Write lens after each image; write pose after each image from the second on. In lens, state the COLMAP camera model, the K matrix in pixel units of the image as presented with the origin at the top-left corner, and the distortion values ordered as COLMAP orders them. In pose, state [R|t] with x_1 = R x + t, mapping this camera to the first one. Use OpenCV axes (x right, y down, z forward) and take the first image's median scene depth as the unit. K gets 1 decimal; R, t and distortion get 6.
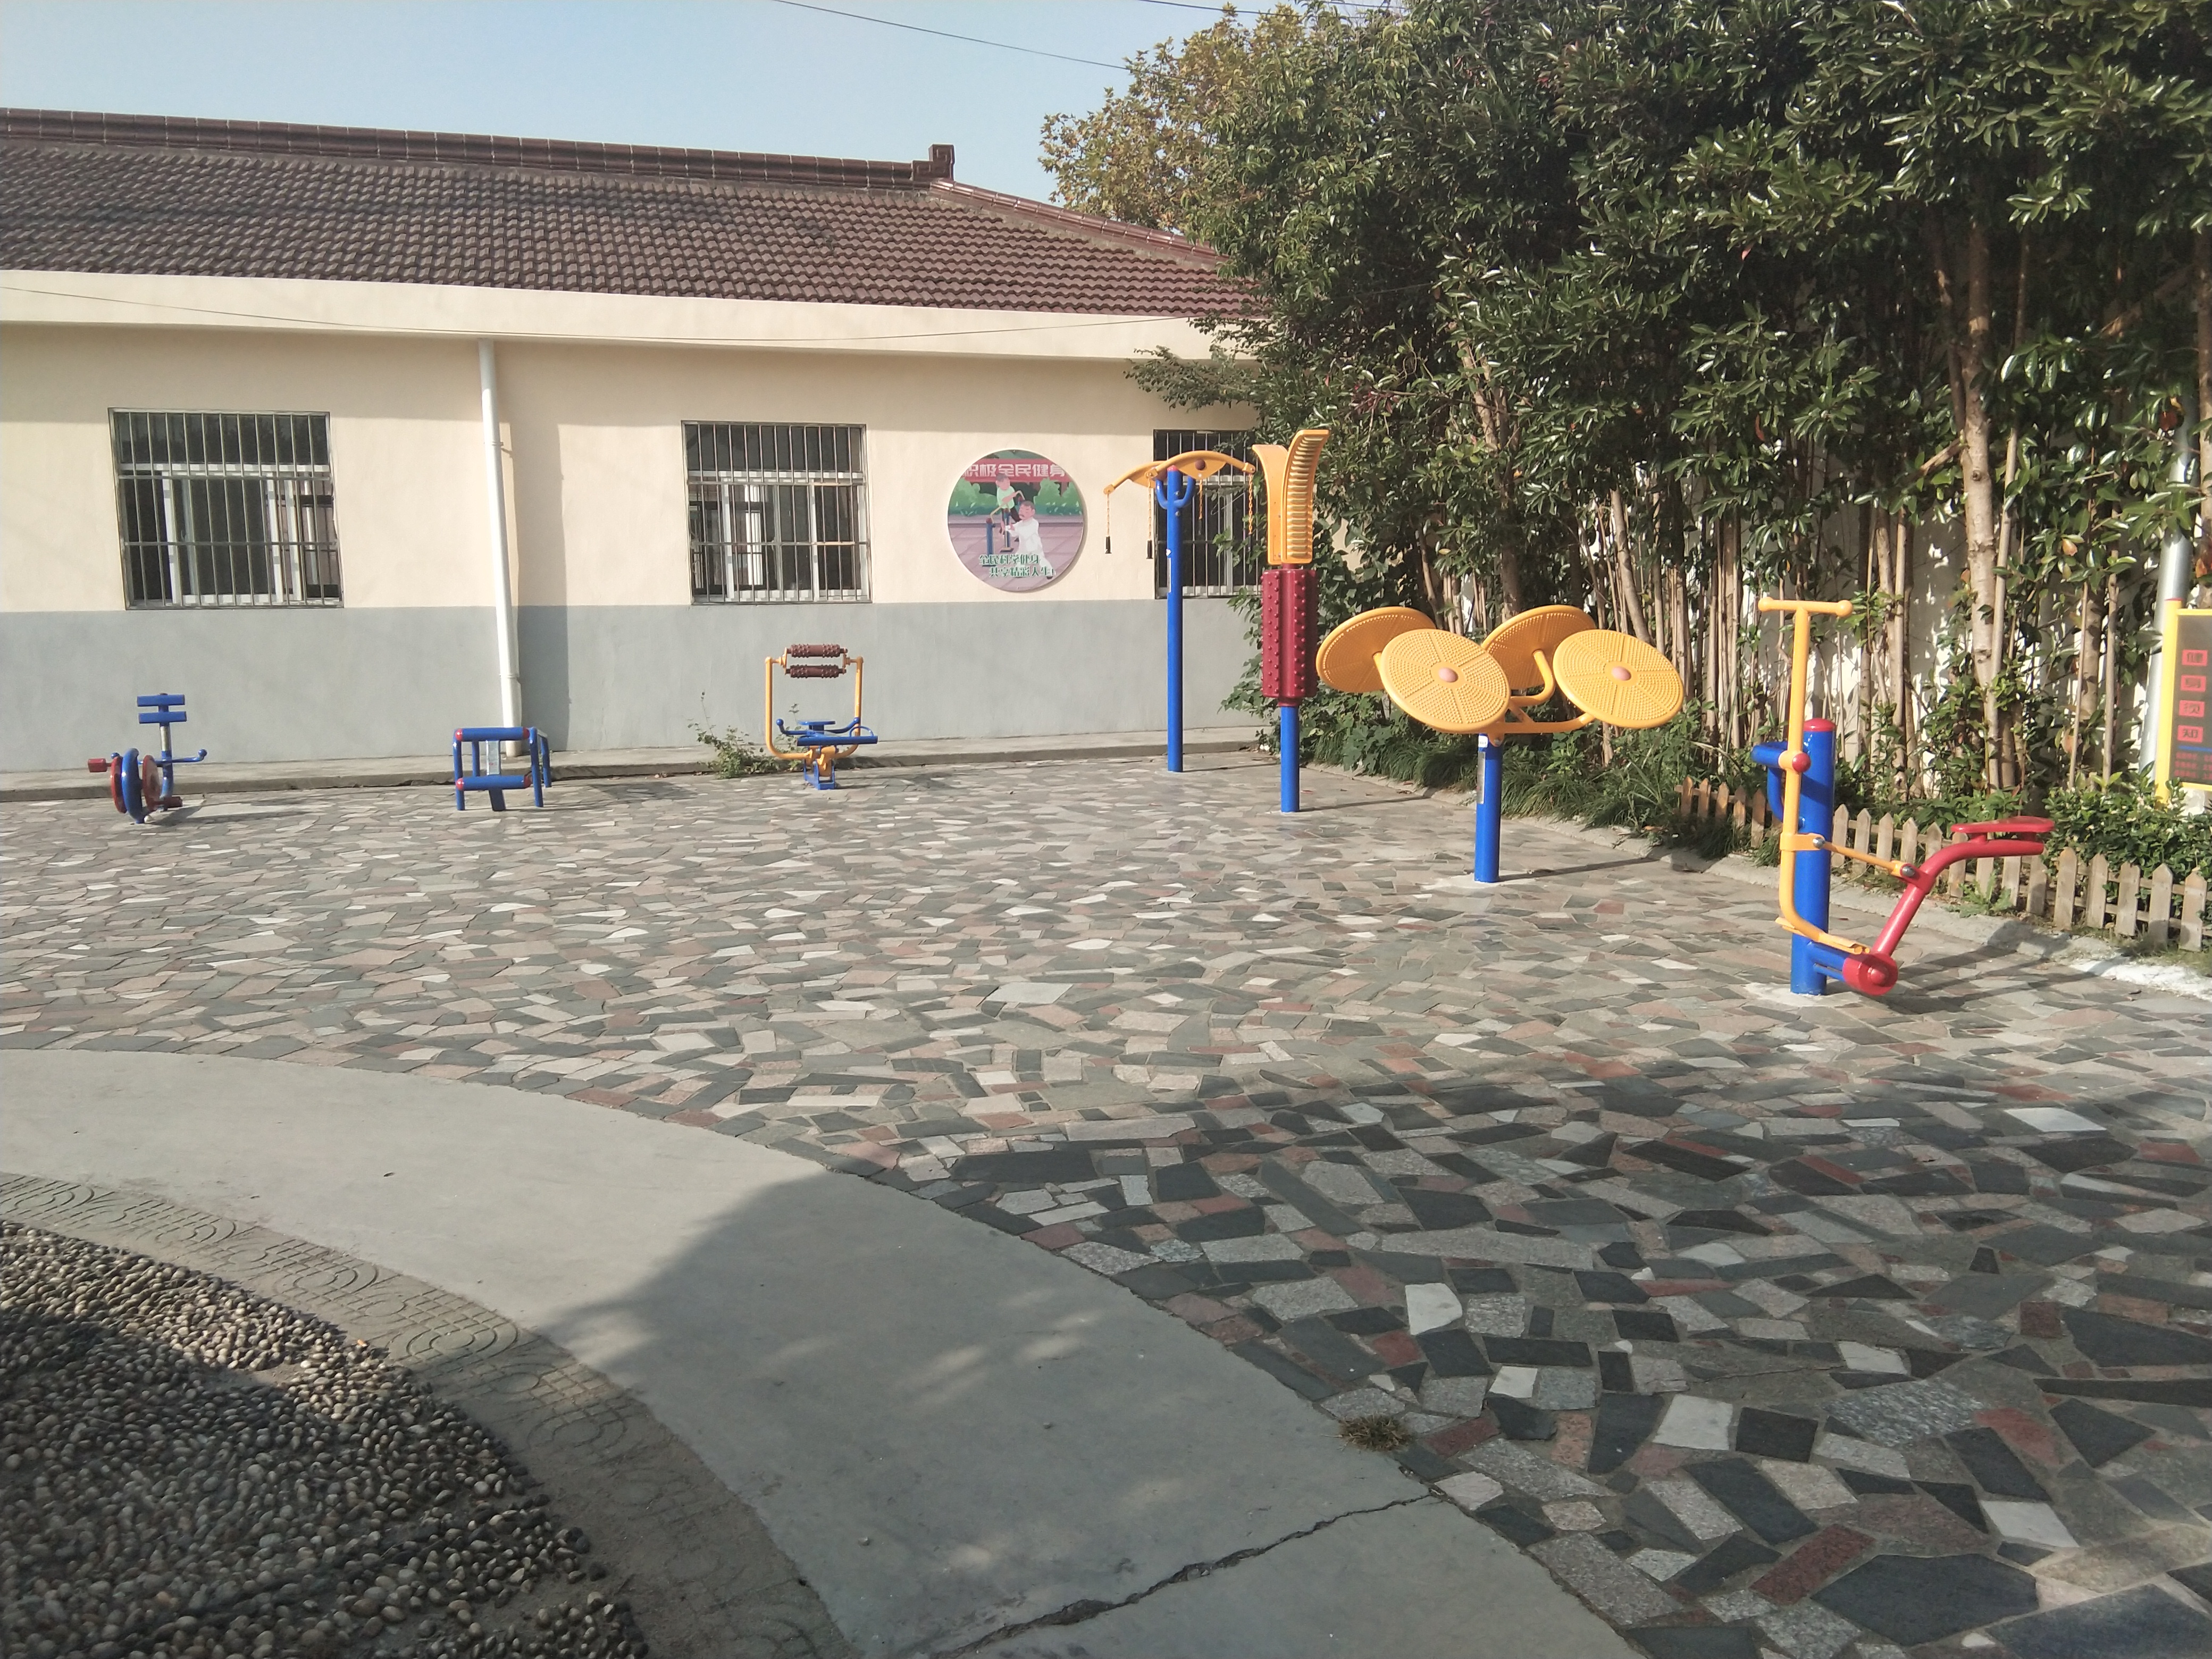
lens RADIAL K [[1703.2, 0, 1052.0], [0, 1703.2, 831.8], [0, 0, 1]] dist [0.072681, -0.115739]
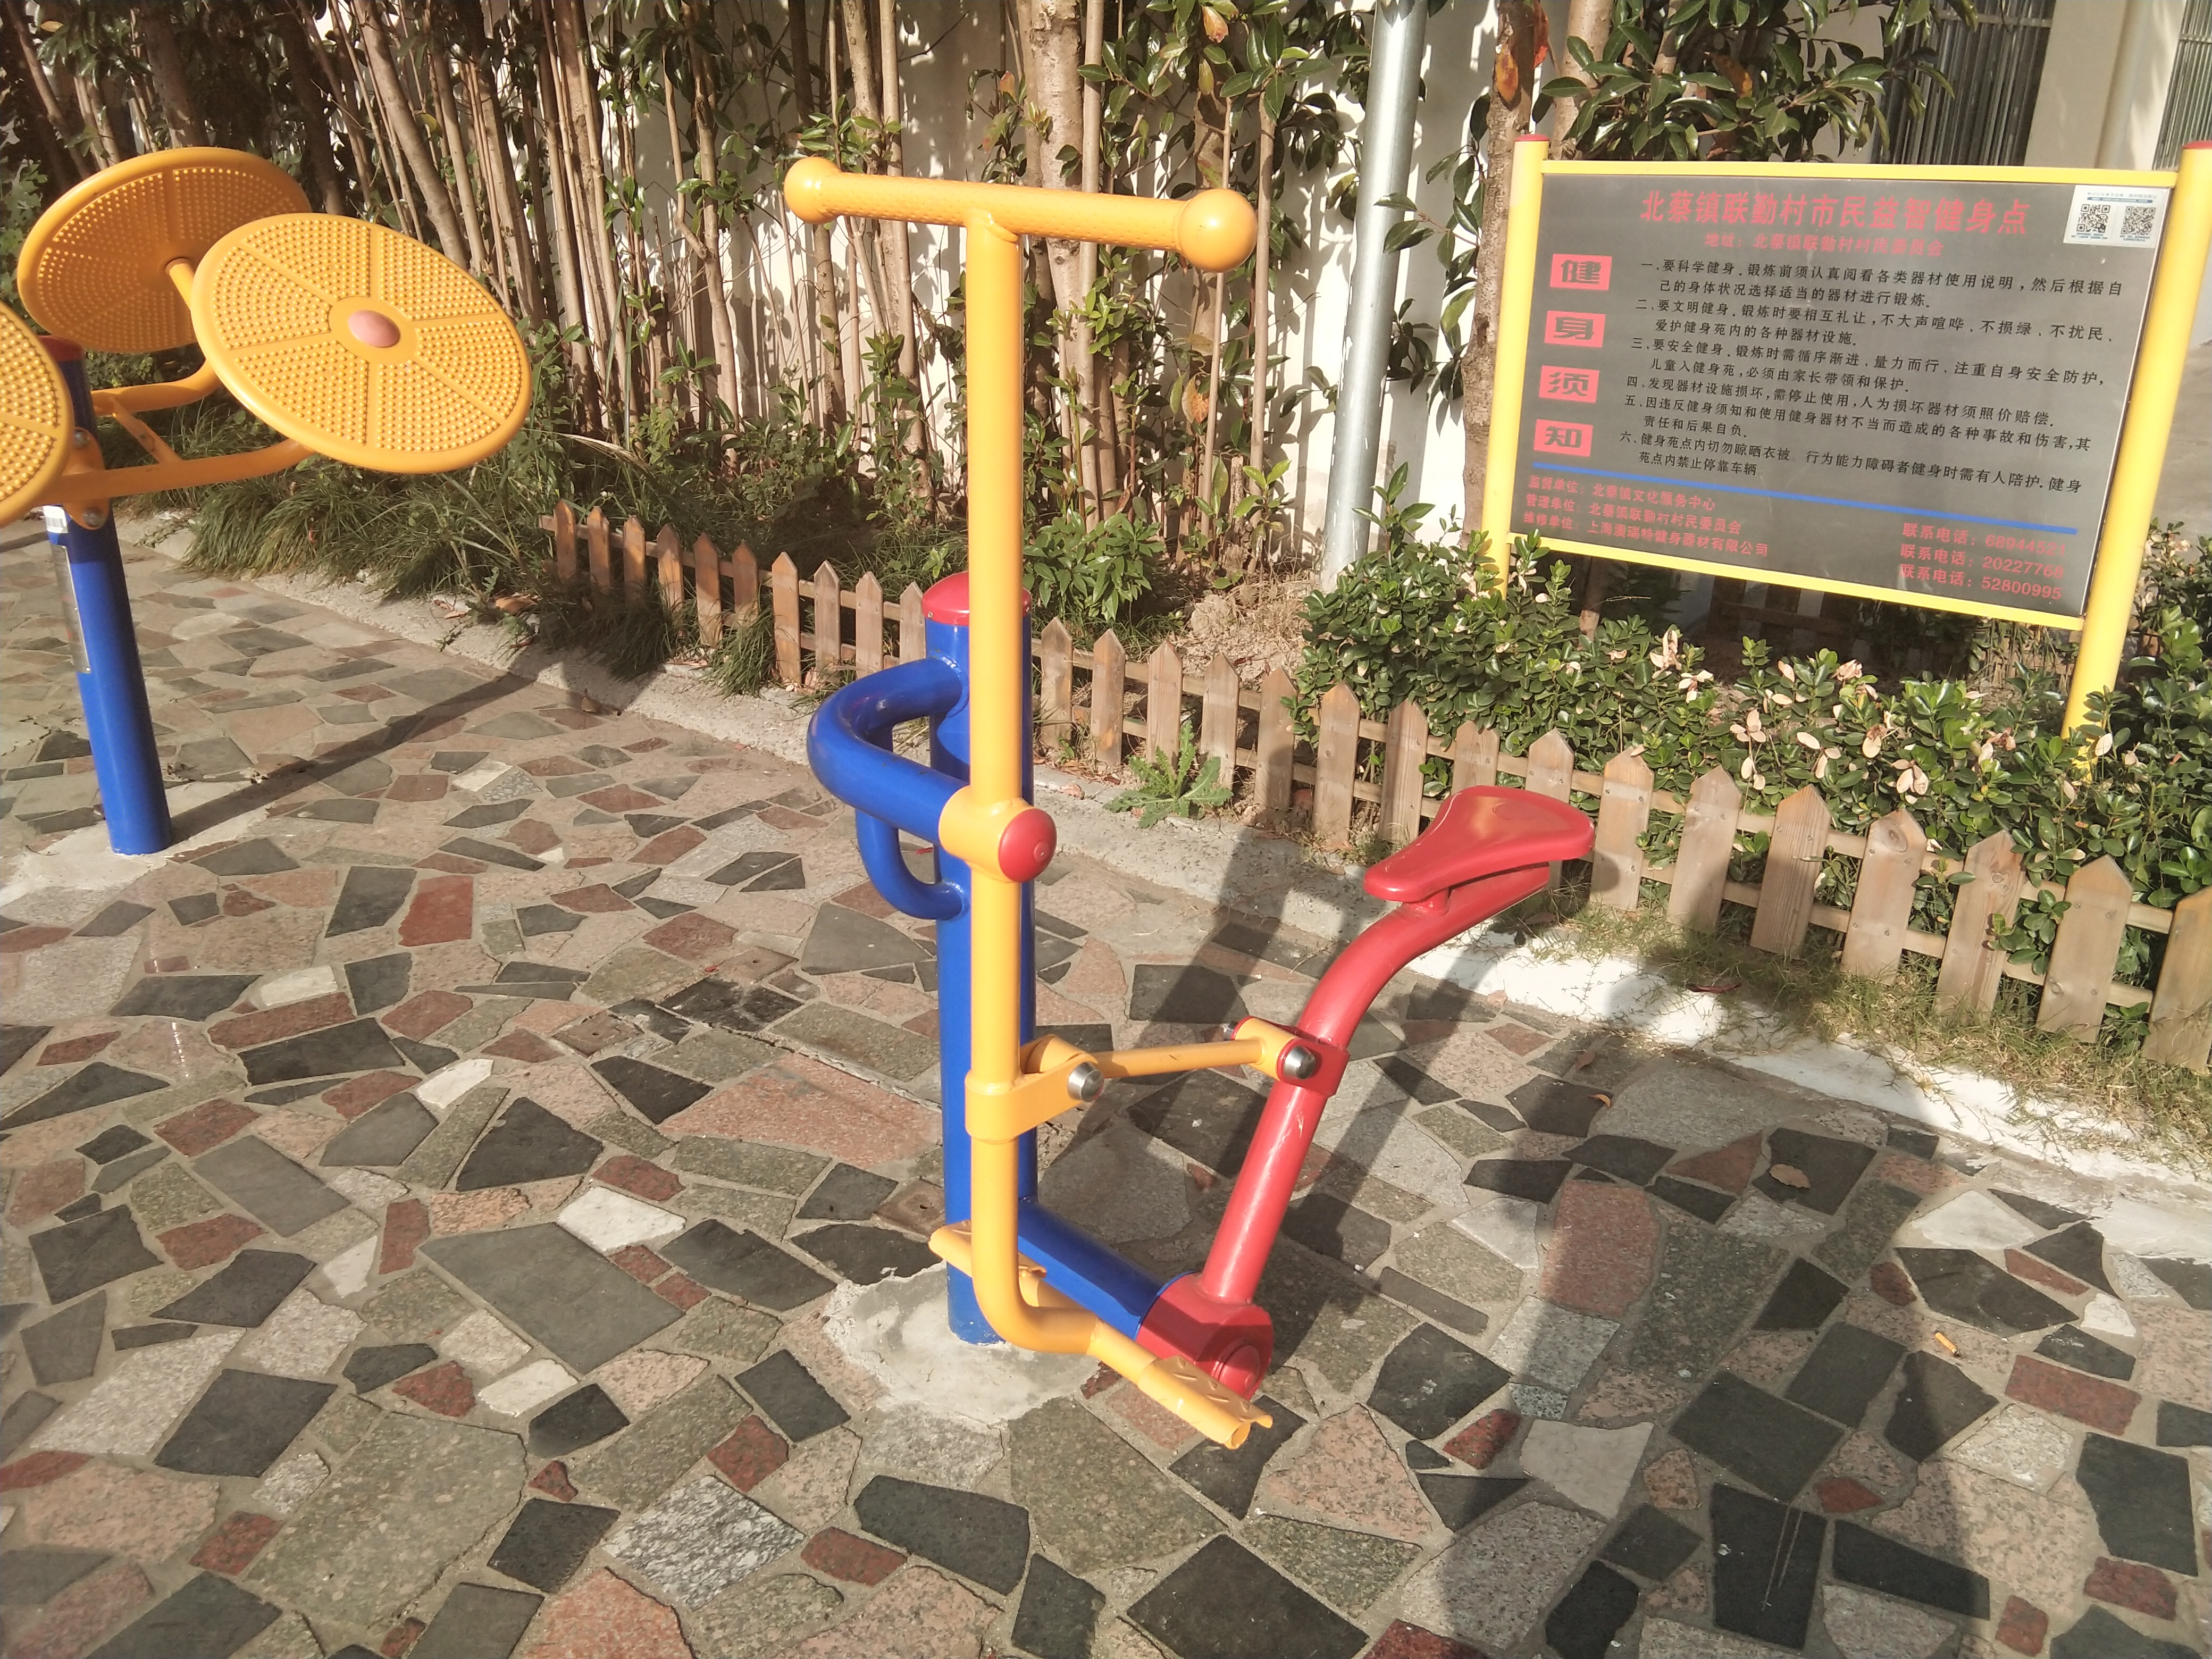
lens RADIAL K [[1703.2, 0, 1052.0], [0, 1703.2, 831.8], [0, 0, 1]] dist [0.072681, -0.115739]
pose [[0.804788, -0.218675, 0.551812, 0.191461], [0.071139, 0.958497, 0.276085, -0.070606], [-0.589283, -0.182935, 0.786944, 0.512317]]
